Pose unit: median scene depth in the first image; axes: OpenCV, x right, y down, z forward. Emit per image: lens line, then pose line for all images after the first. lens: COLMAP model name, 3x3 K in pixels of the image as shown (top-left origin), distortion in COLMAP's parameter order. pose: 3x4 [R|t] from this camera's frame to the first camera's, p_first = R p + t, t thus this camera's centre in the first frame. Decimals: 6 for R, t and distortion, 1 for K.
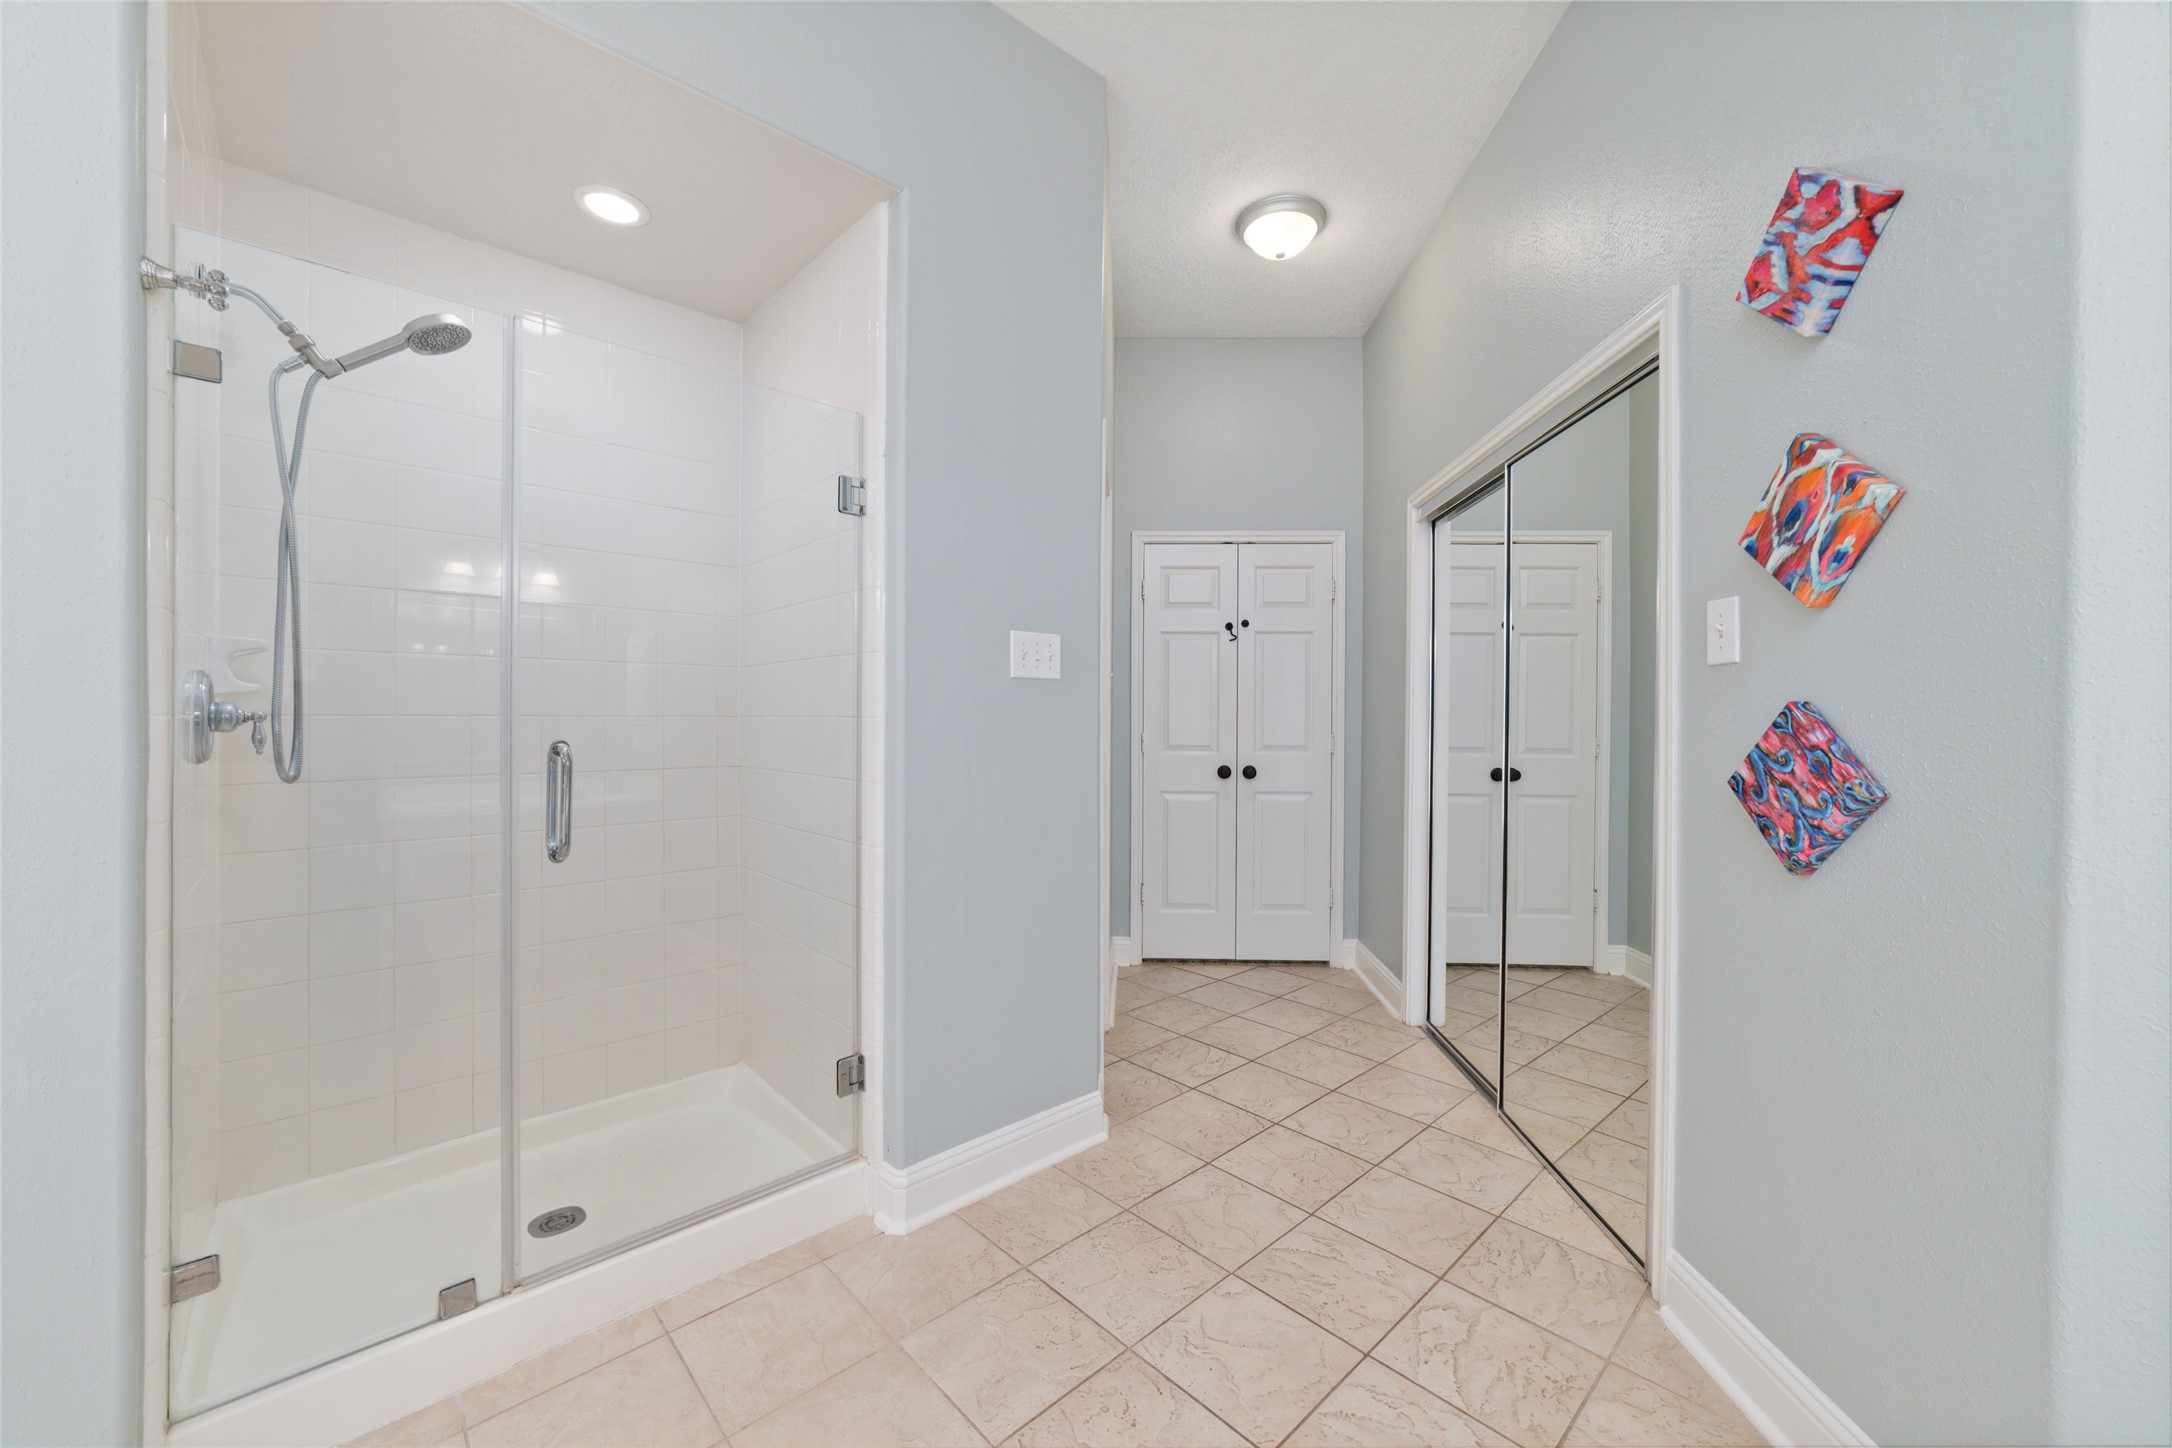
lens RADIAL K [[831.7, 0, 1083.3], [0, 831.7, 723.6], [0, 0, 1]] dist [-0.022165, 0.006463]
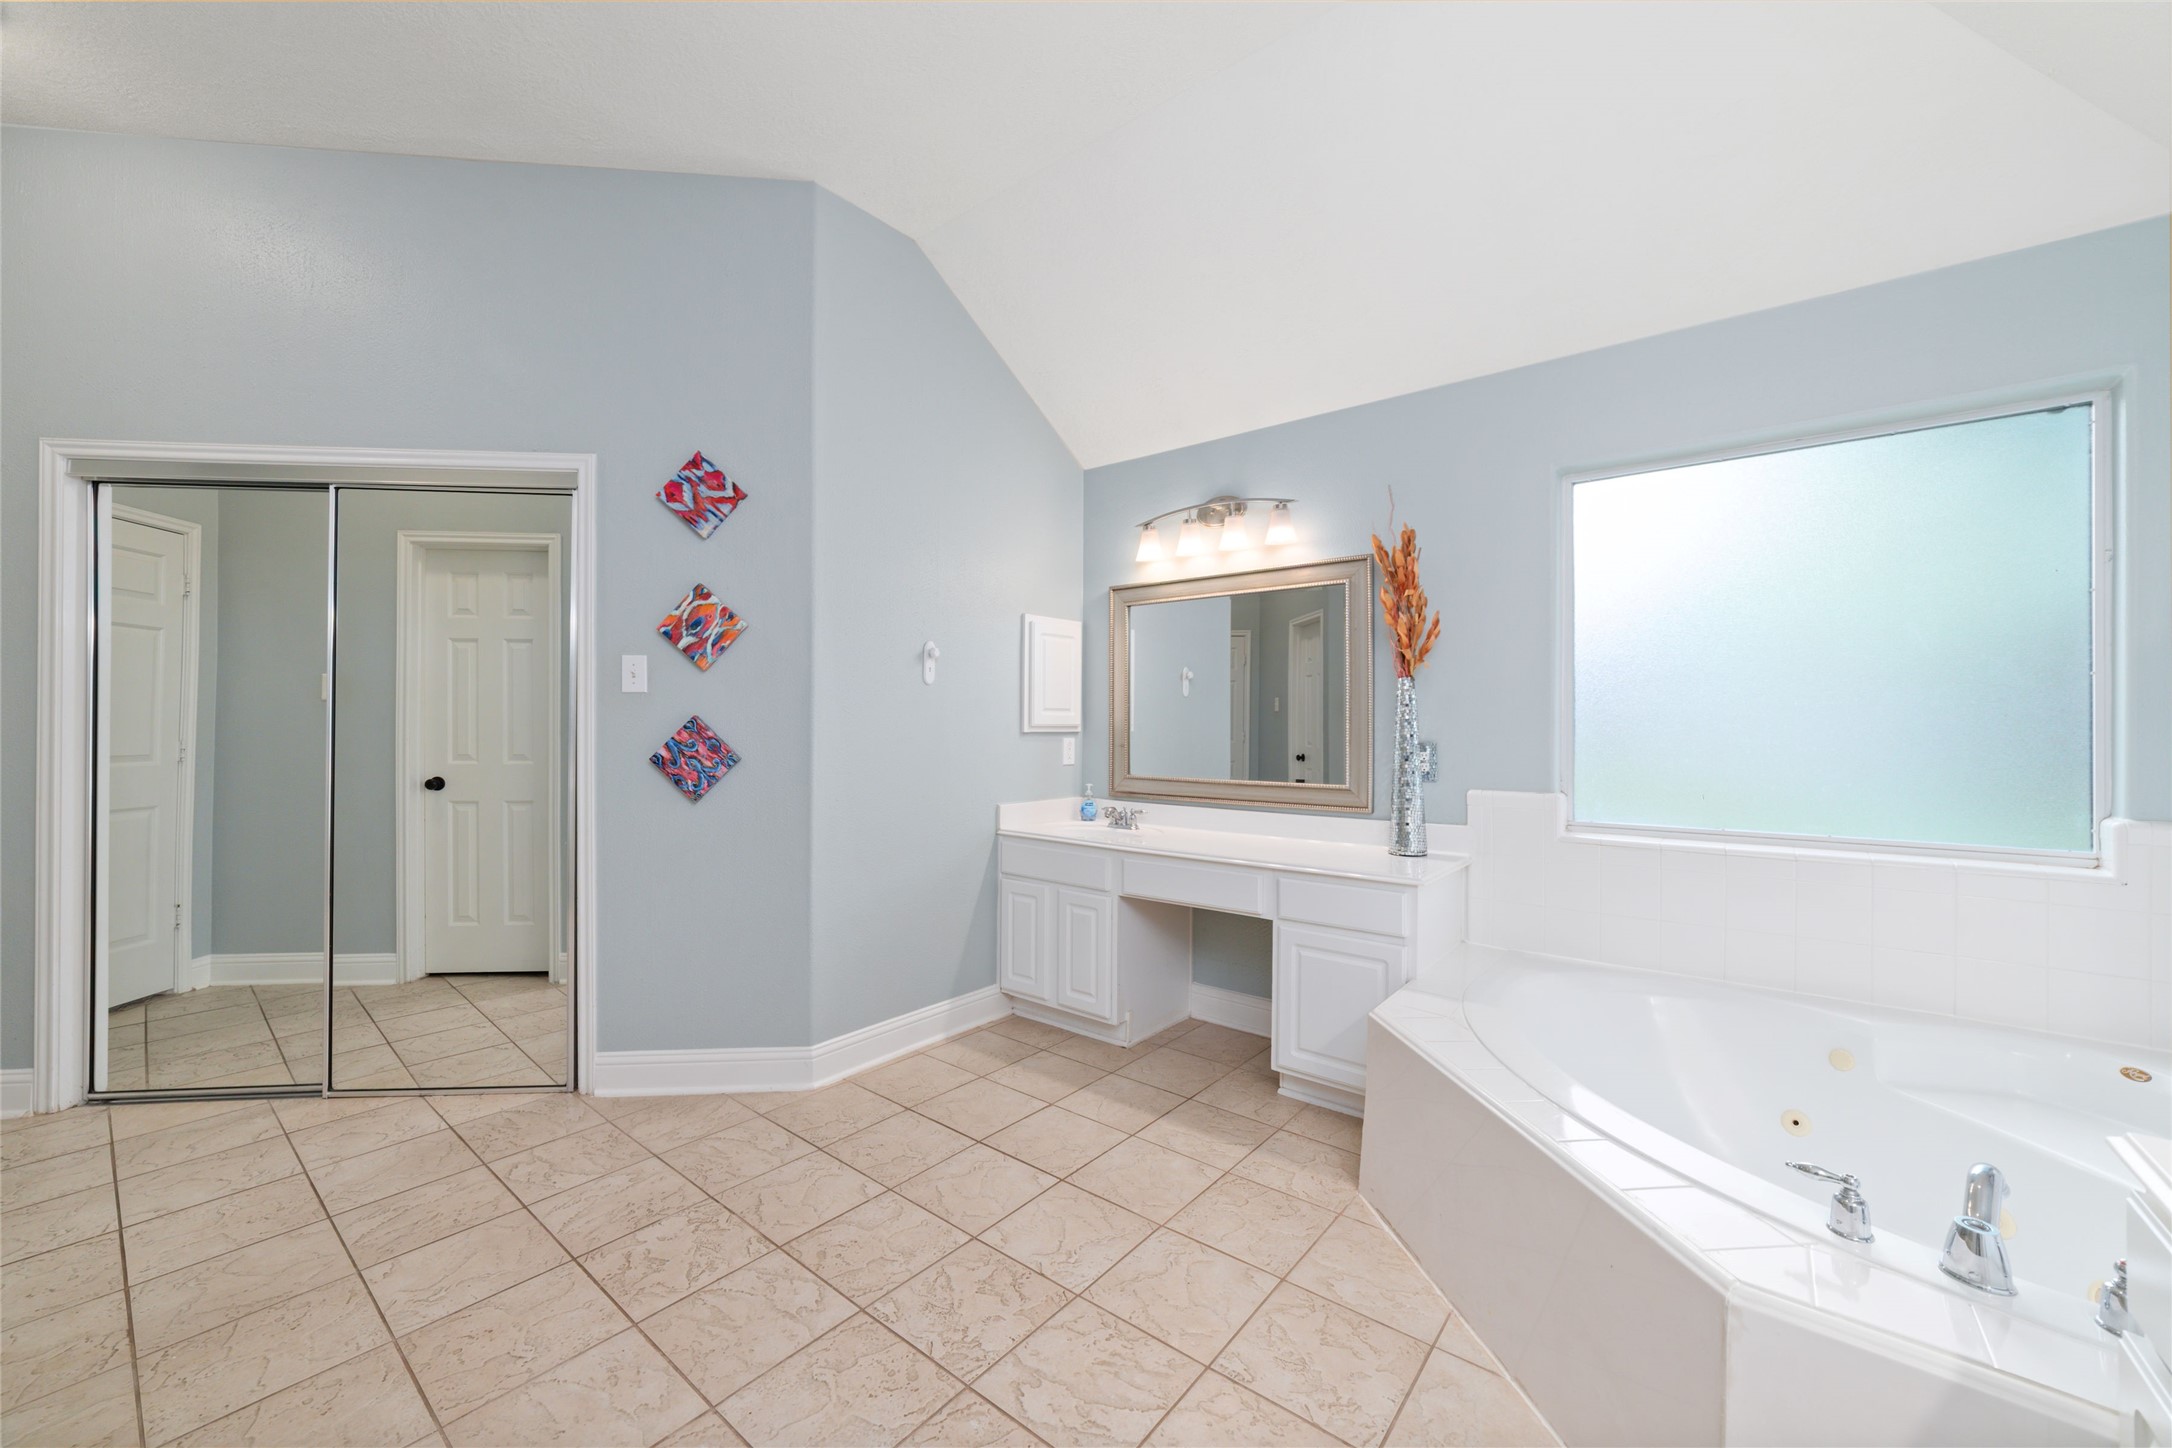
lens RADIAL K [[831.7, 0, 1088.1], [0, 831.7, 723.0], [0, 0, 1]] dist [-0.022165, 0.006463]
pose [[-0.139144, -0.005284, 0.990258, -1.232497], [0.003148, 0.999978, 0.005778, -0.016919], [-0.990267, 0.003921, -0.139124, 0.321810]]
